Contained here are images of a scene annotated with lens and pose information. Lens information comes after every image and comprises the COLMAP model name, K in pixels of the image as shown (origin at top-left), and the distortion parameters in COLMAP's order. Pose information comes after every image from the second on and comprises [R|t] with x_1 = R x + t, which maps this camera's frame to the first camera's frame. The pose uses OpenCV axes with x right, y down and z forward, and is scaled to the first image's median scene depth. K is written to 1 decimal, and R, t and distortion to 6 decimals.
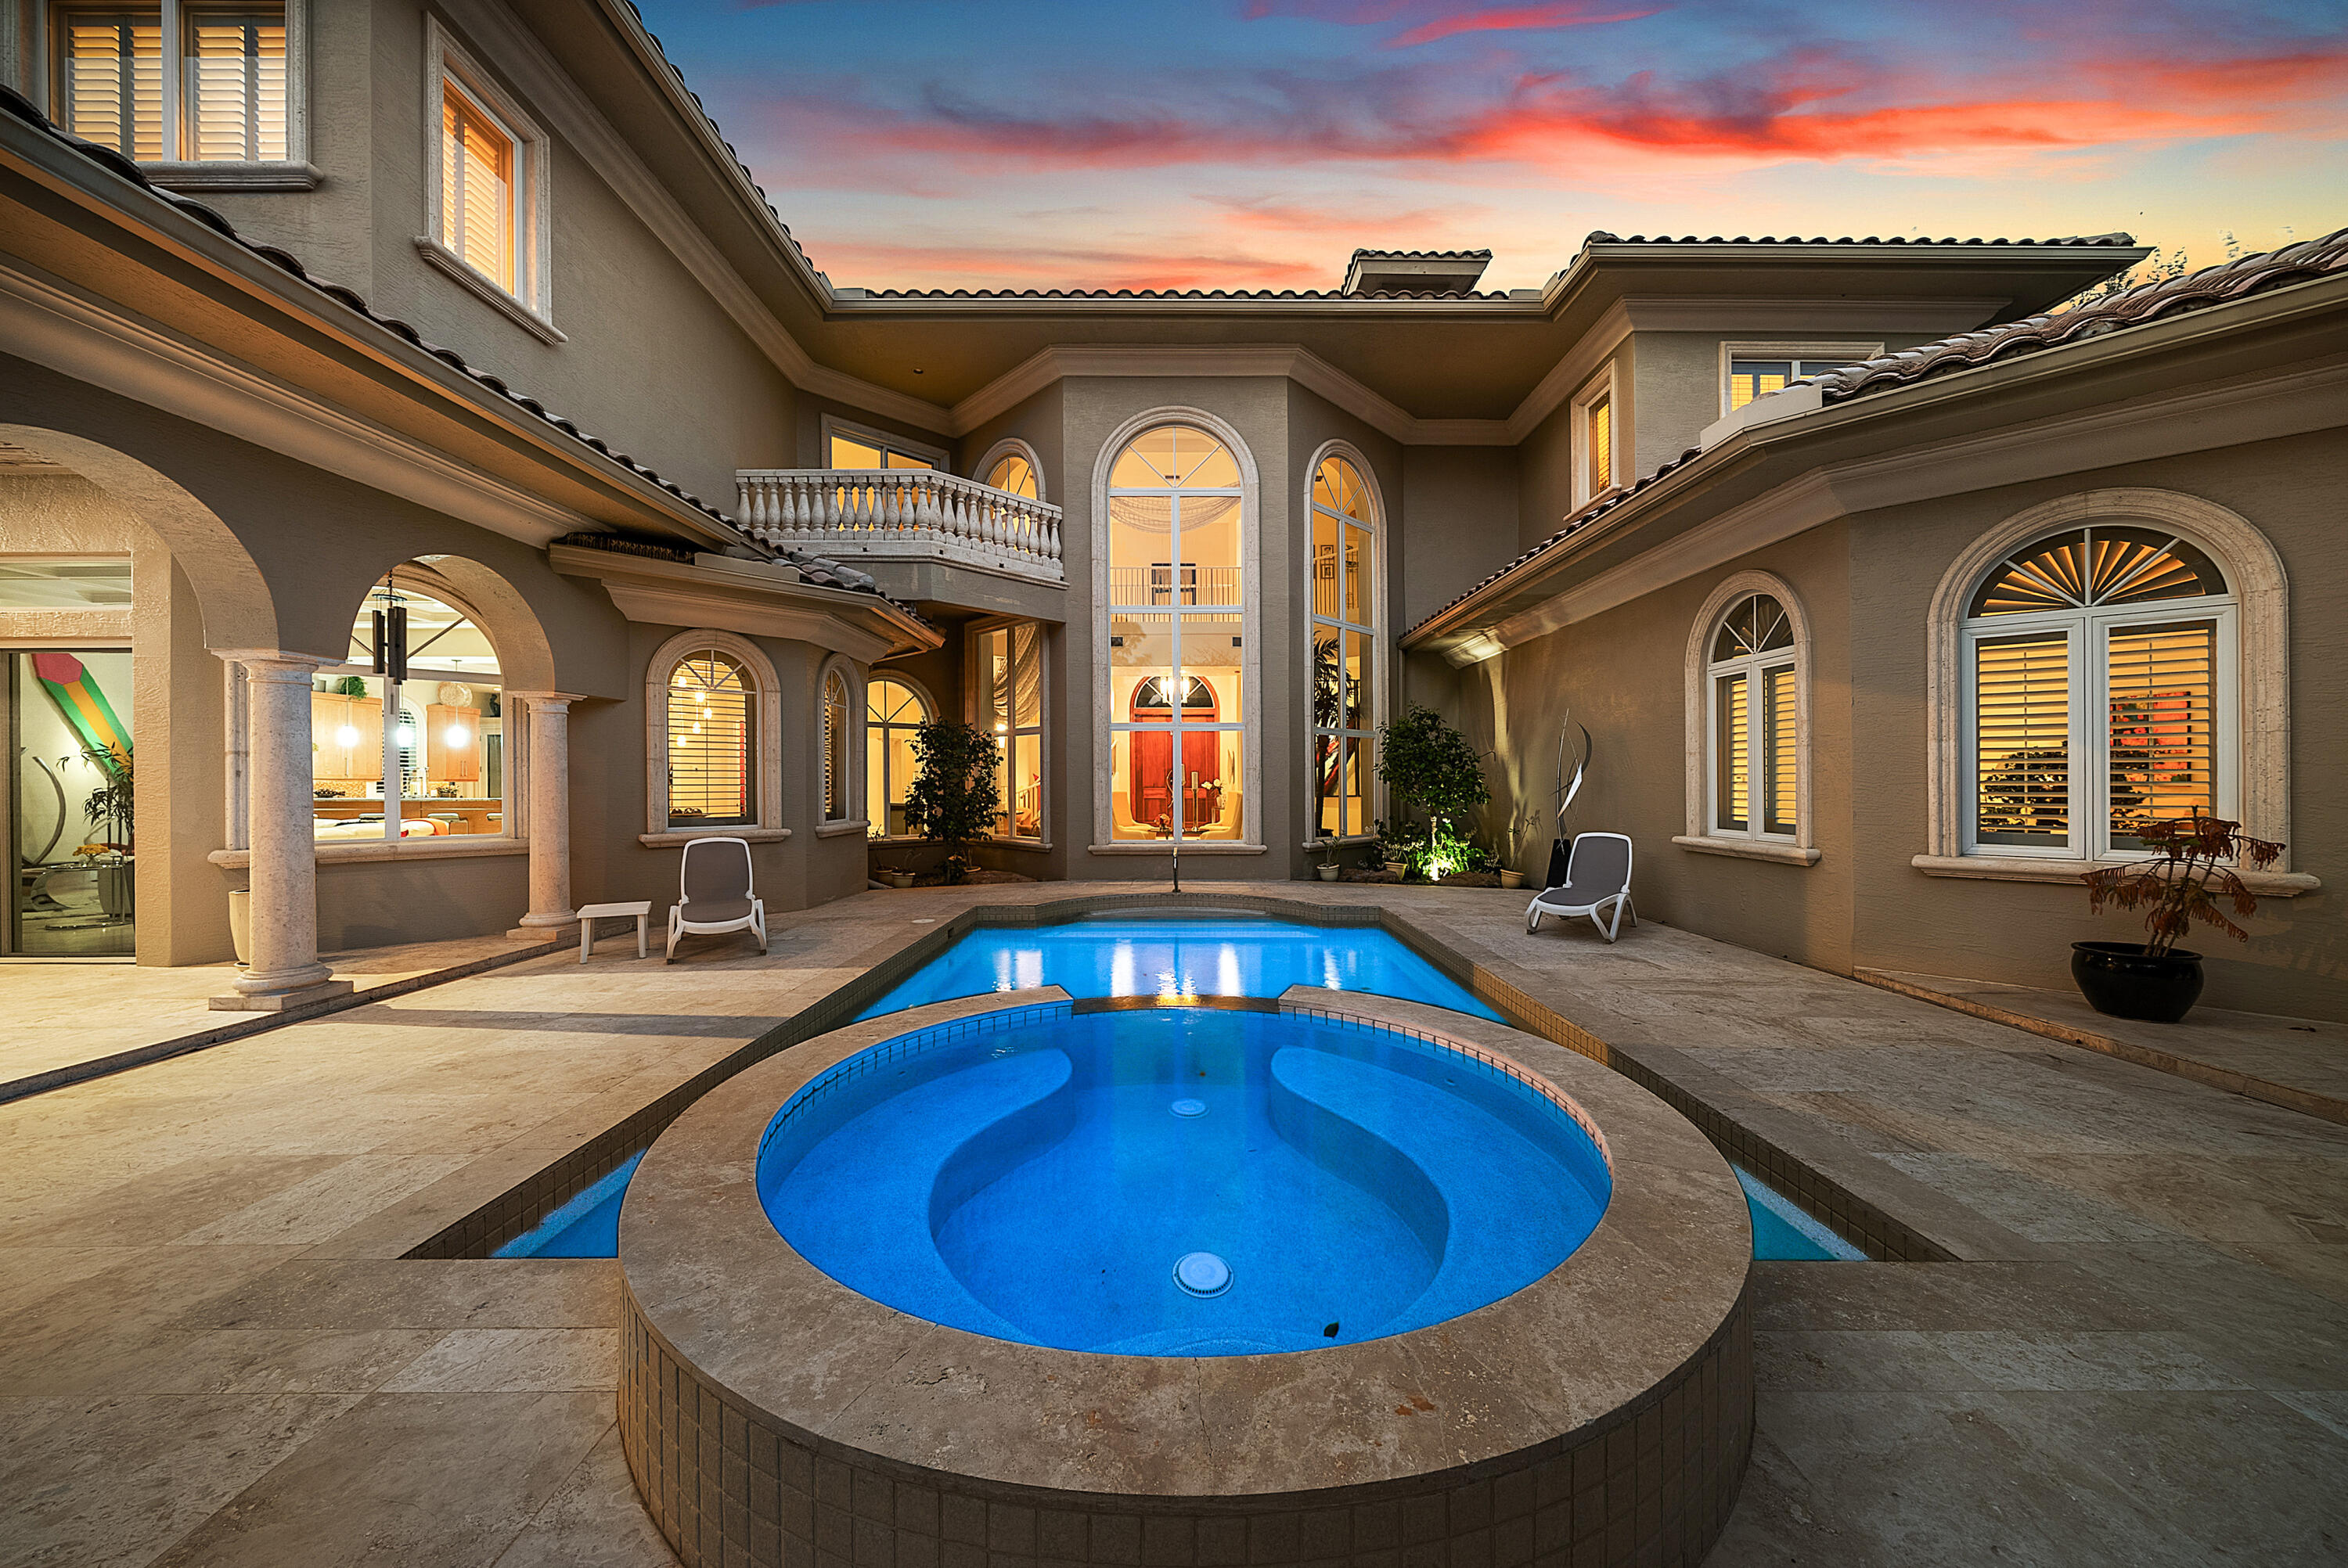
lens RADIAL K [[808.8, 0, 1176.4], [0, 808.8, 762.3], [0, 0, 1]] dist [-0.002051, 0.000039]
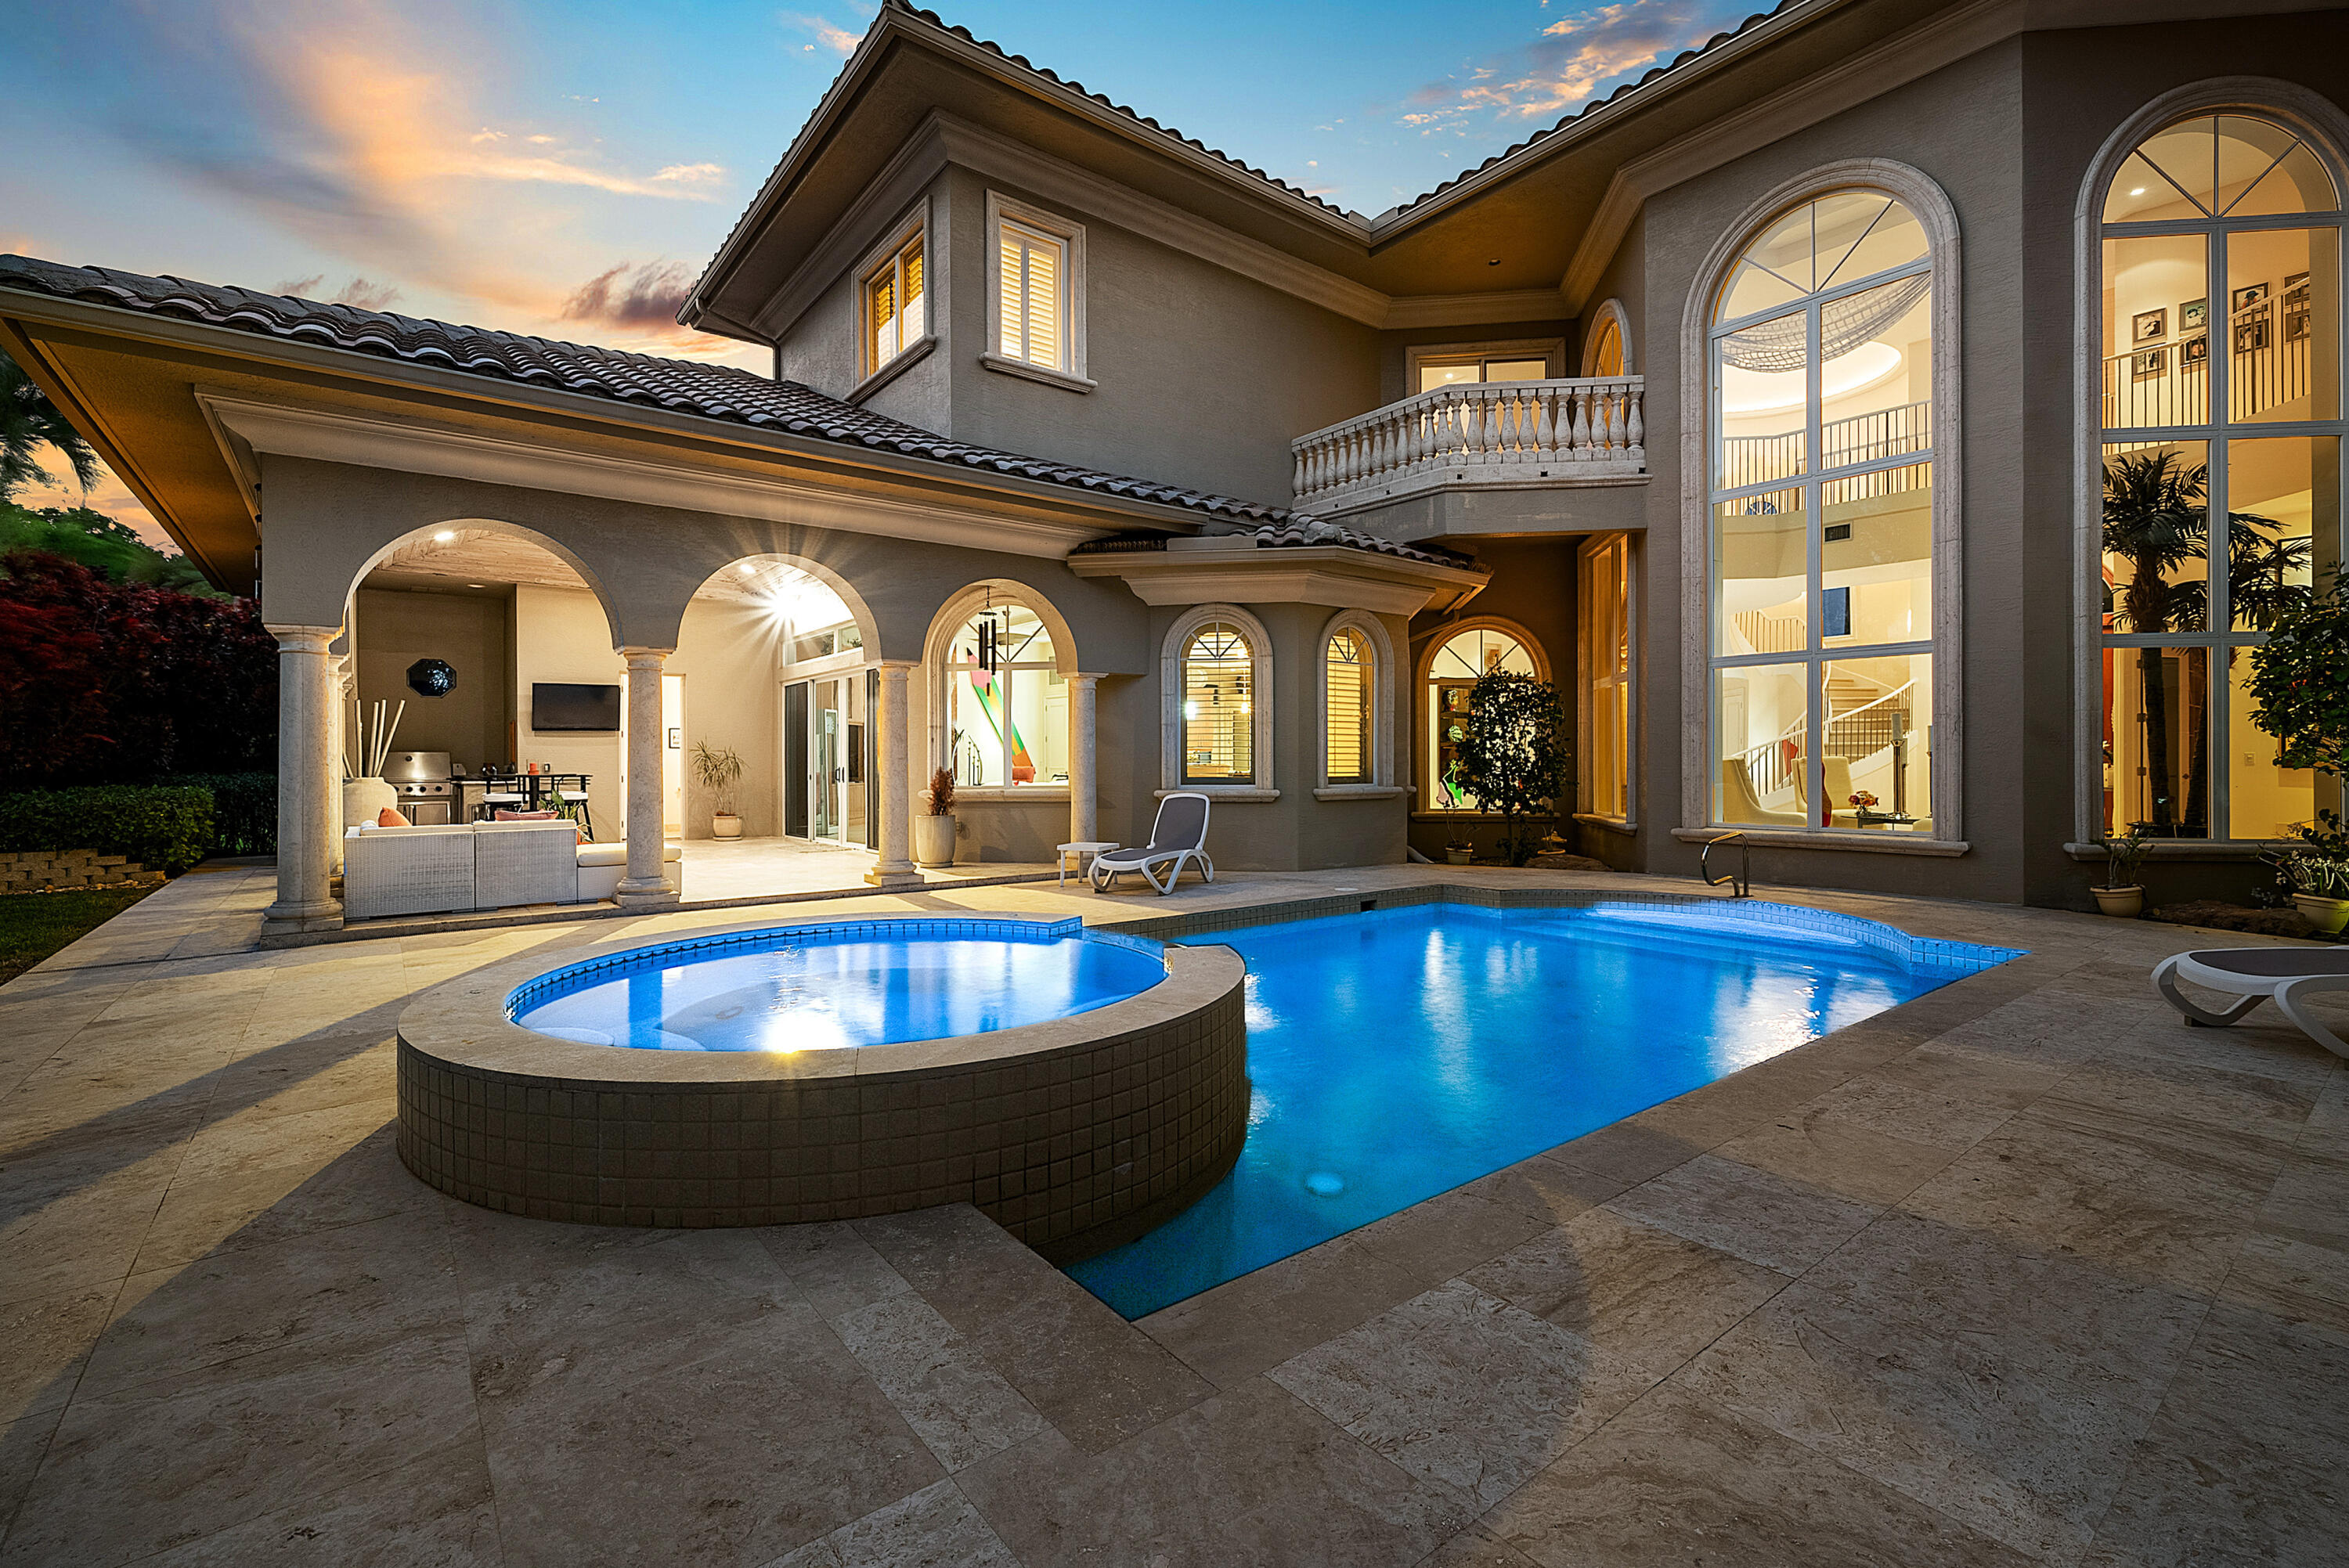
lens RADIAL K [[990.2, 0, 1167.7], [0, 990.2, 739.1], [0, 0, 1]] dist [-0.002167, -0.000149]
pose [[0.629889, -0.018748, -0.776459, 0.309111], [0.023759, 0.999706, -0.004864, 0.016329], [0.776322, -0.015384, 0.630149, 0.084162]]
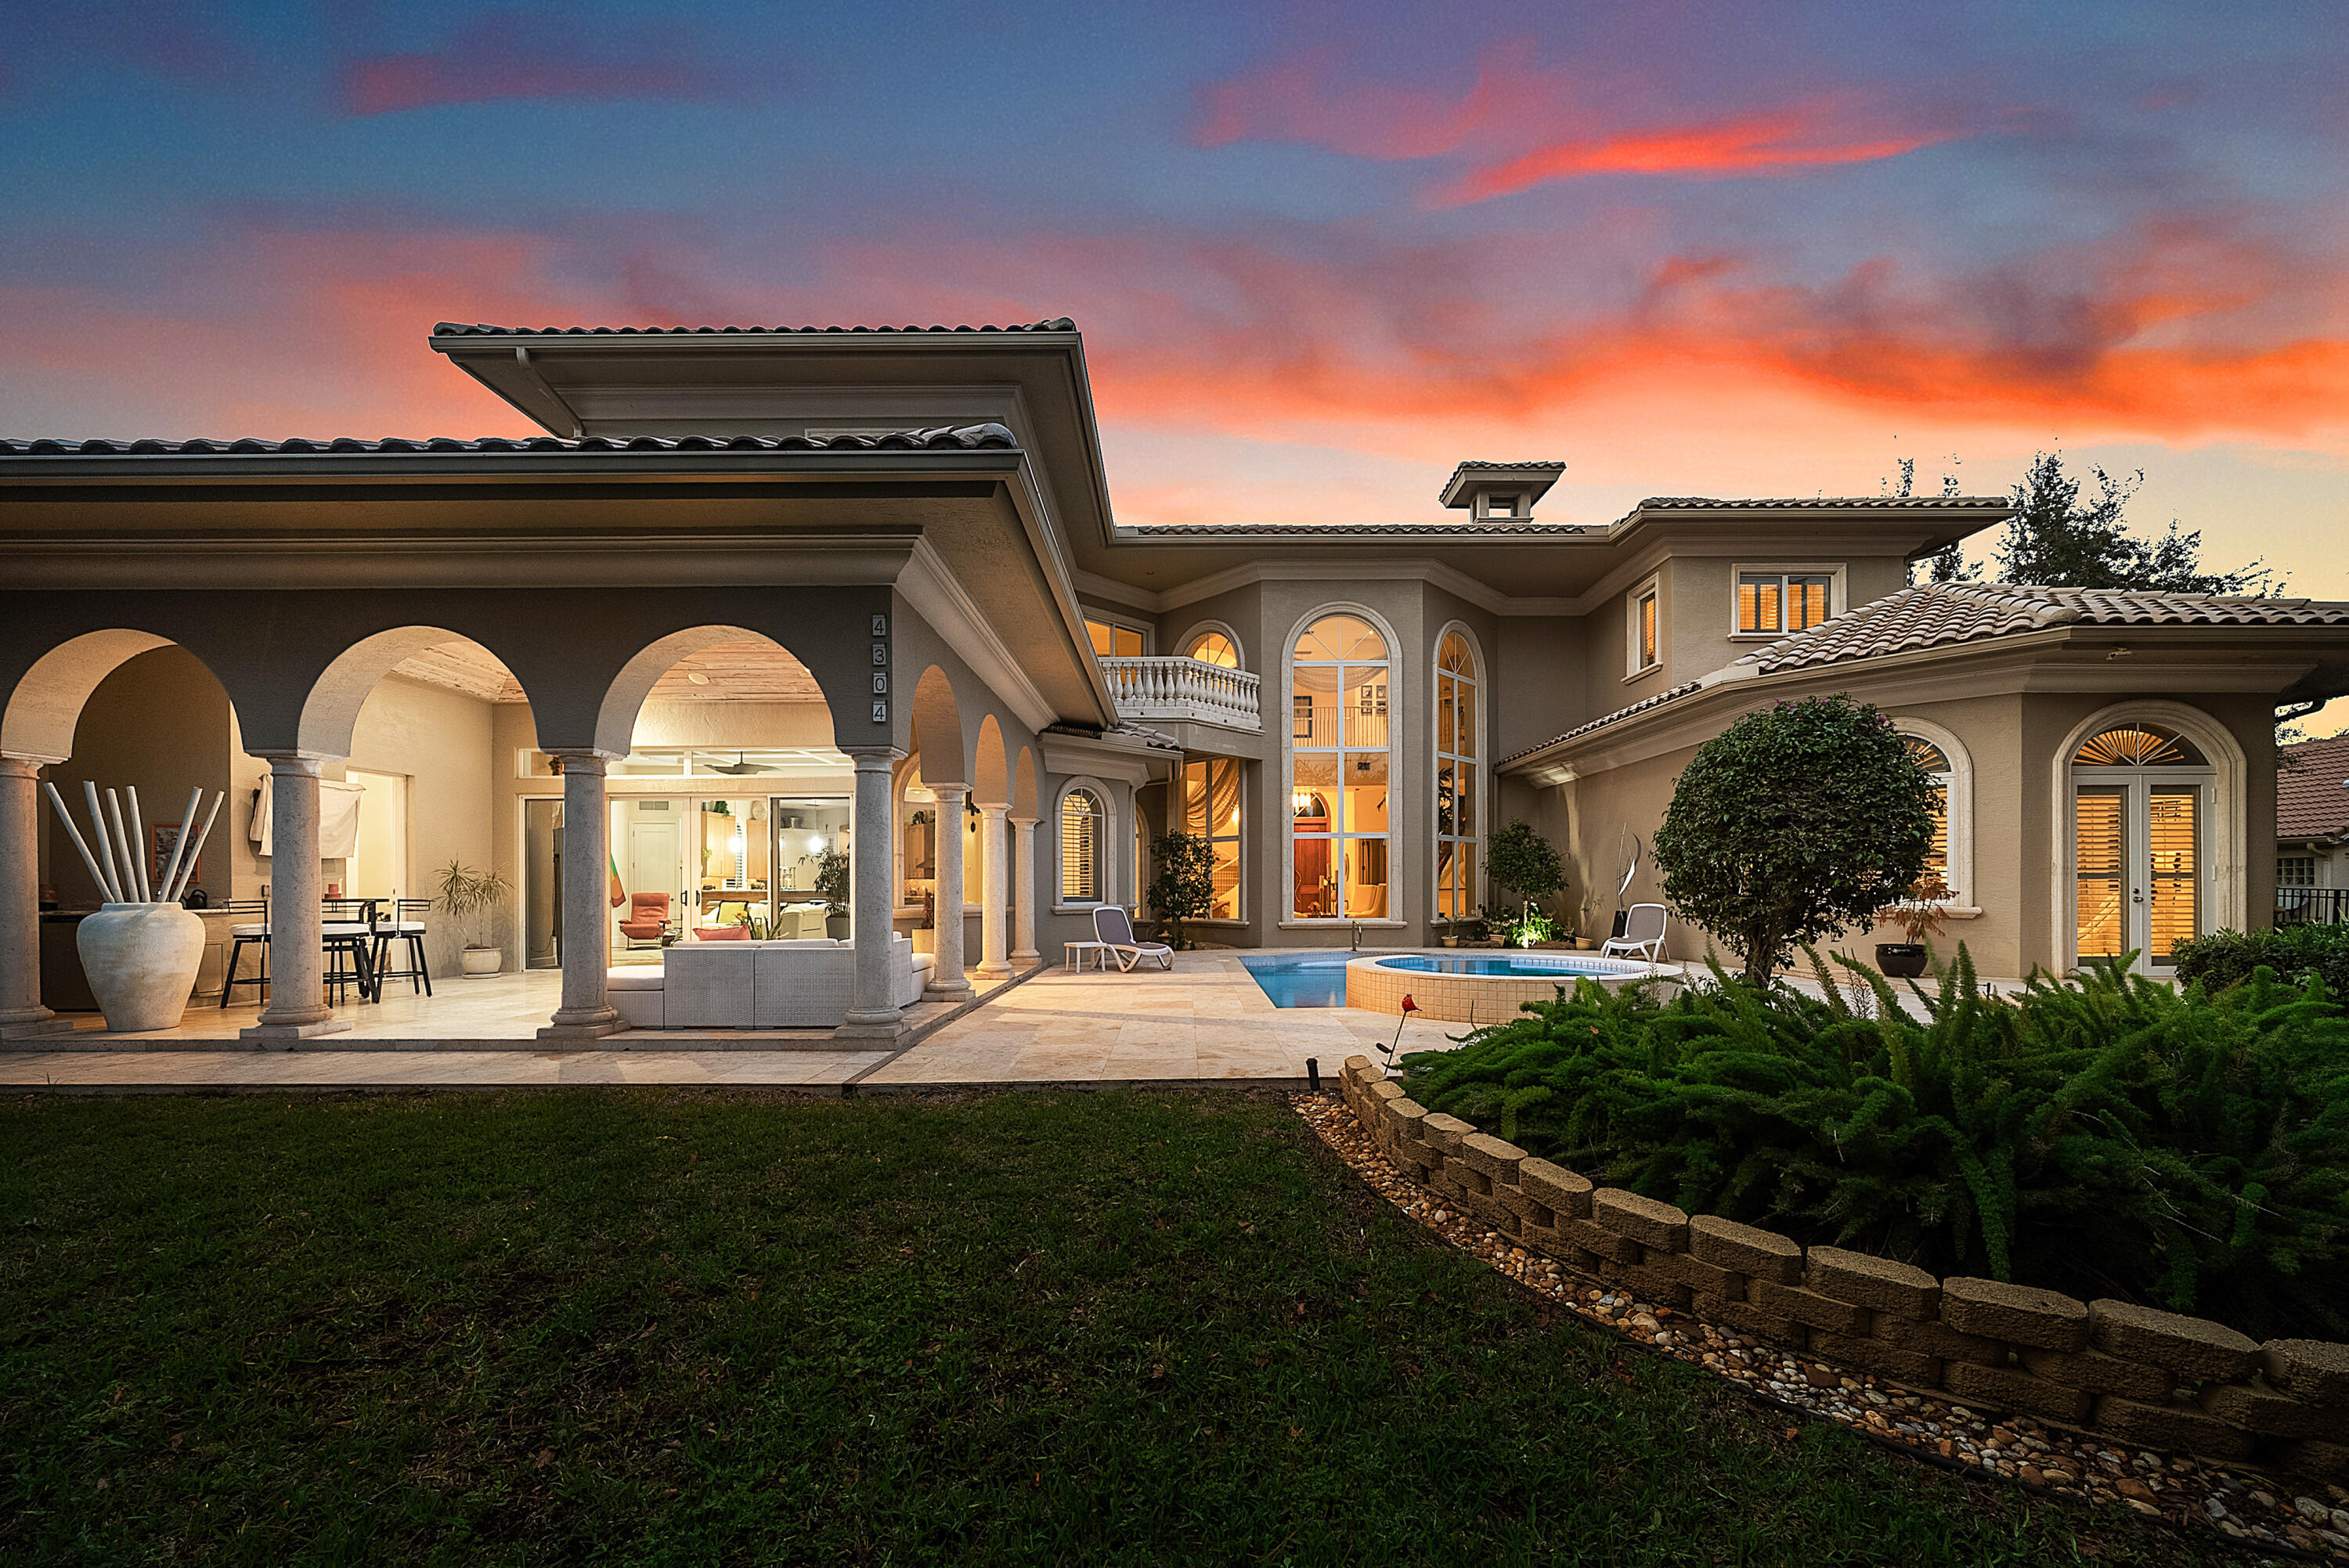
lens RADIAL K [[910.3, 0, 1198.1], [0, 910.3, 889.2], [0, 0, 1]] dist [-0.001311, 0.000669]
pose [[0.999683, -0.005425, 0.024602, -0.304480], [0.004869, 0.999733, 0.022599, 0.011971], [-0.024718, -0.022472, 0.999442, -0.582614]]
